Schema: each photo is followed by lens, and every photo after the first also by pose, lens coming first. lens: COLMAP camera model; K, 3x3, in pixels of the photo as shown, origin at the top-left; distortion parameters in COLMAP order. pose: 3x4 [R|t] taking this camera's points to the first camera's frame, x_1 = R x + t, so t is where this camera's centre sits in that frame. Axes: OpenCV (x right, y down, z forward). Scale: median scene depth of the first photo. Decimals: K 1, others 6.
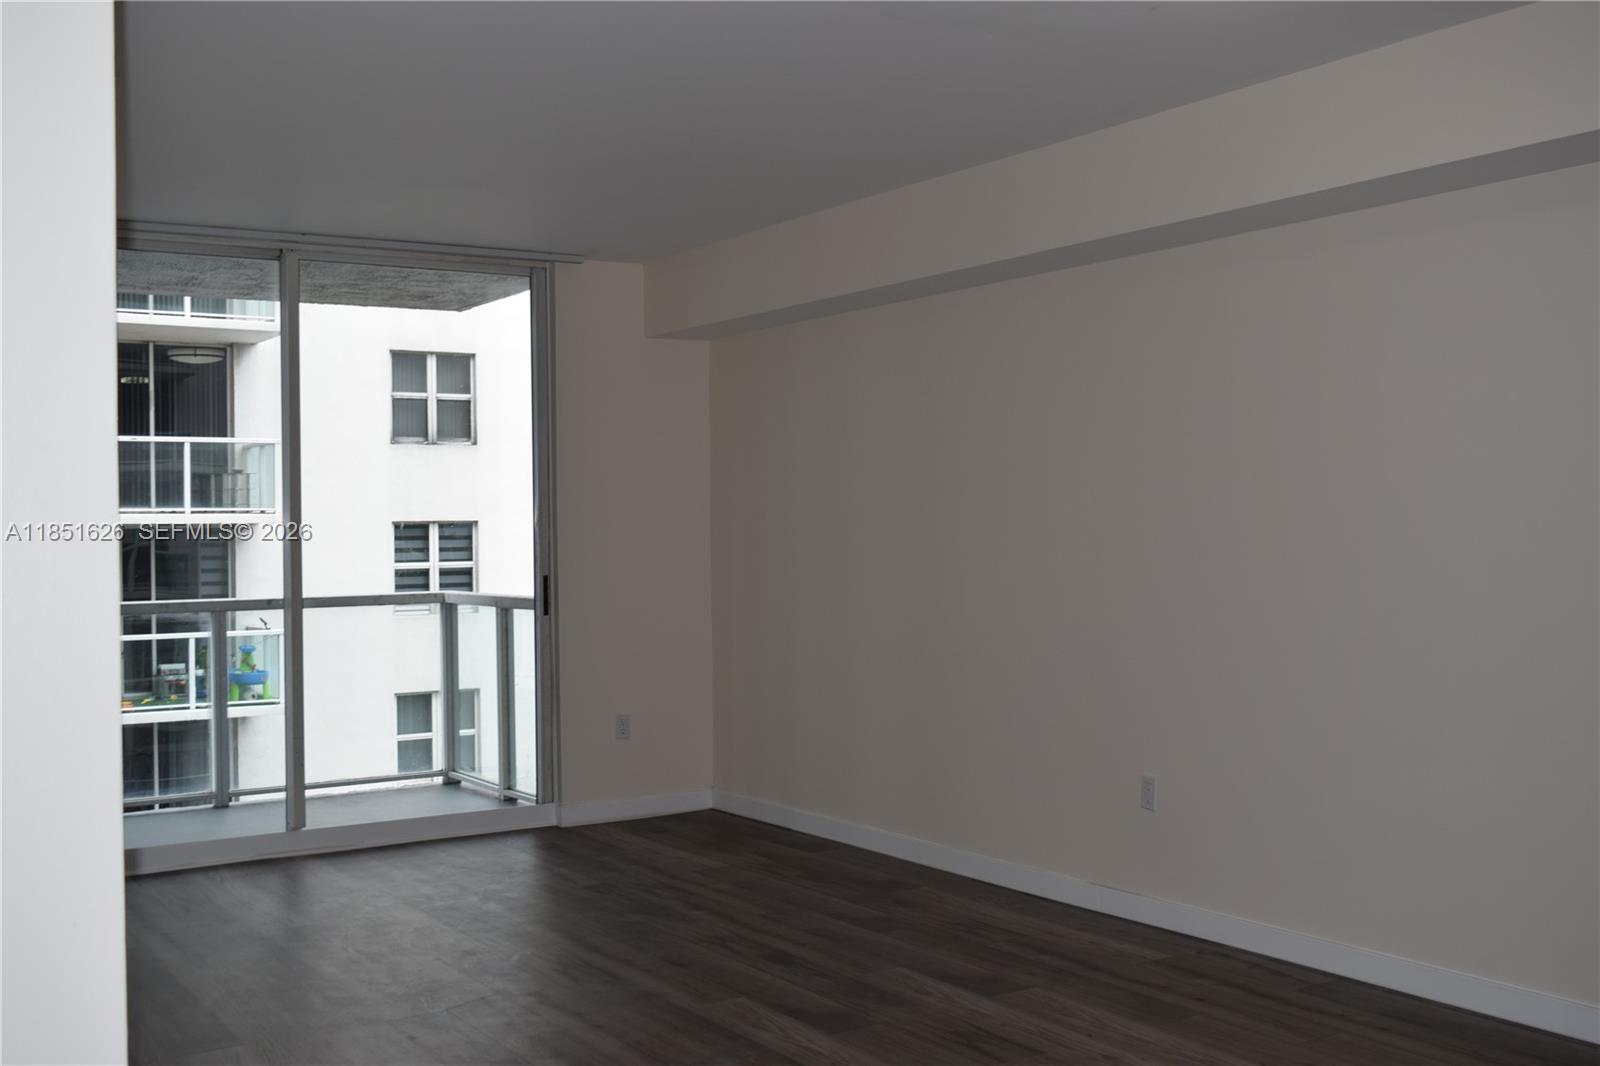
lens RADIAL K [[1679.4, 0, 803.8], [0, 1679.4, 544.2], [0, 0, 1]] dist [-0.026131, 0.000000]
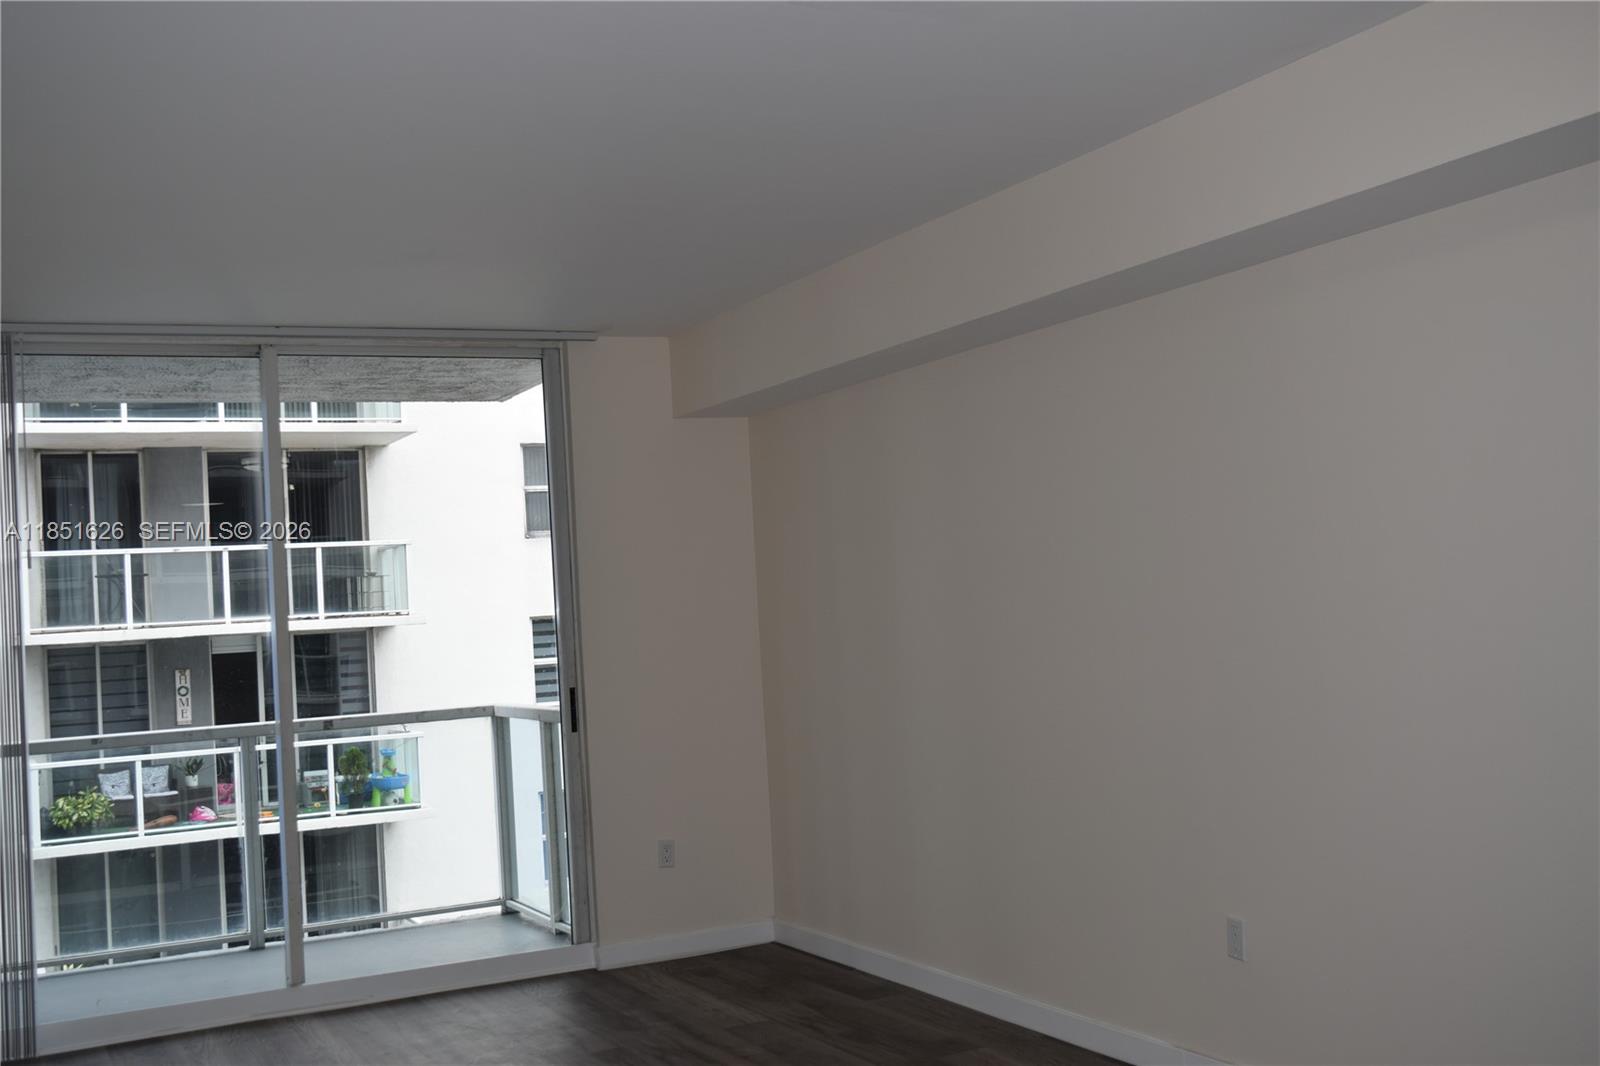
lens RADIAL K [[1679.4, 0, 800.7], [0, 1679.4, 533.1], [0, 0, 1]] dist [-0.026131, 0.000000]
pose [[0.992958, -0.049976, -0.107409, 0.065806], [0.044478, 0.997604, -0.052991, -0.010460], [0.109800, 0.047841, 0.992802, 0.112671]]
